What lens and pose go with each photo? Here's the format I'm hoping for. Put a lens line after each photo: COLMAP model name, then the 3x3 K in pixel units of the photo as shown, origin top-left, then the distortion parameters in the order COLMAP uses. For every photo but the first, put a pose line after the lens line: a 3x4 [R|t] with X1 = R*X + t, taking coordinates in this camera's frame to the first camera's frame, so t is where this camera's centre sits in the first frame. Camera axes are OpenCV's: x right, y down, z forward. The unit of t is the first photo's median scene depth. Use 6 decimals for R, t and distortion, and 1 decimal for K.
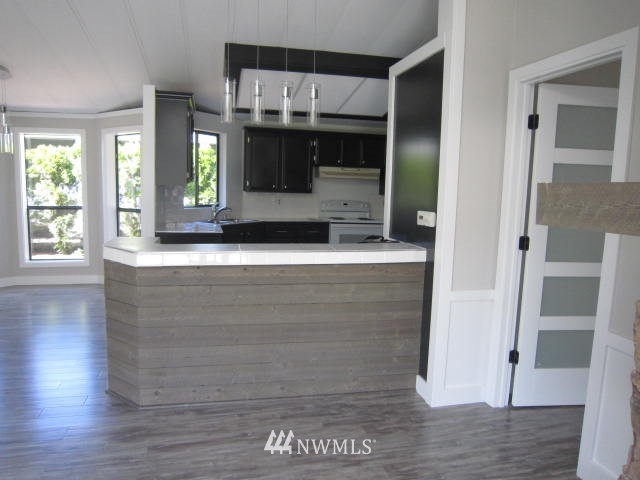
lens RADIAL K [[452.6, 0, 317.5], [0, 452.6, 238.1], [0, 0, 1]] dist [-0.060645, 0.017267]
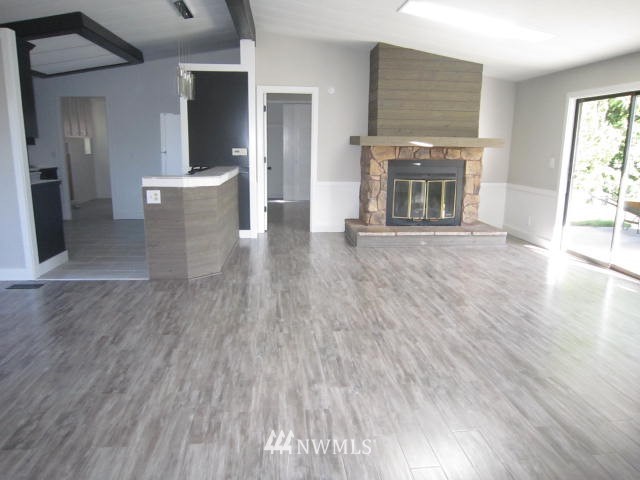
lens RADIAL K [[452.6, 0, 318.7], [0, 452.6, 237.3], [0, 0, 1]] dist [-0.060645, 0.017267]
pose [[0.143571, -0.219492, 0.964993, -0.791690], [0.103978, 0.973043, 0.205854, -0.022028], [-0.984163, 0.070783, 0.162523, 0.145981]]
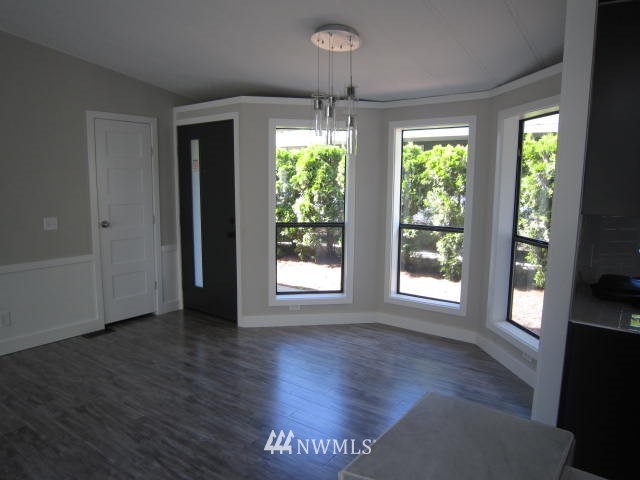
lens RADIAL K [[452.6, 0, 320.4], [0, 452.6, 240.6], [0, 0, 1]] dist [-0.060645, 0.017267]
pose [[0.642045, 0.085019, -0.761938, -0.125895], [-0.082541, 0.995721, 0.041552, -0.057299], [0.762211, 0.036213, 0.646315, 0.342449]]
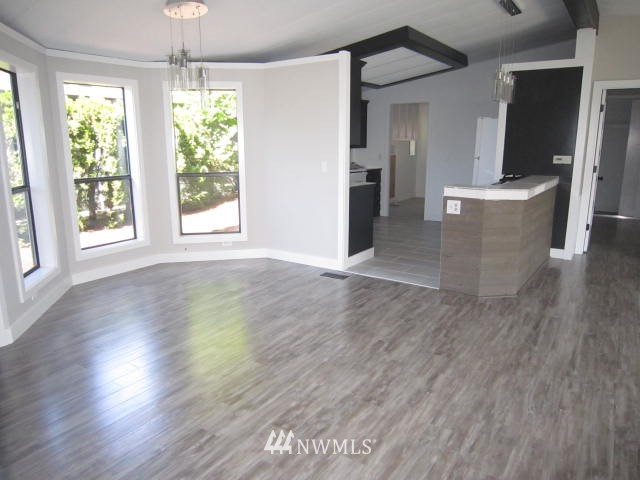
lens RADIAL K [[452.6, 0, 316.1], [0, 452.6, 238.6], [0, 0, 1]] dist [-0.060645, 0.017267]
pose [[0.744073, -0.166041, 0.647137, -0.751105], [0.096846, 0.985200, 0.141429, -0.034844], [-0.661042, -0.042561, 0.749141, 0.132918]]
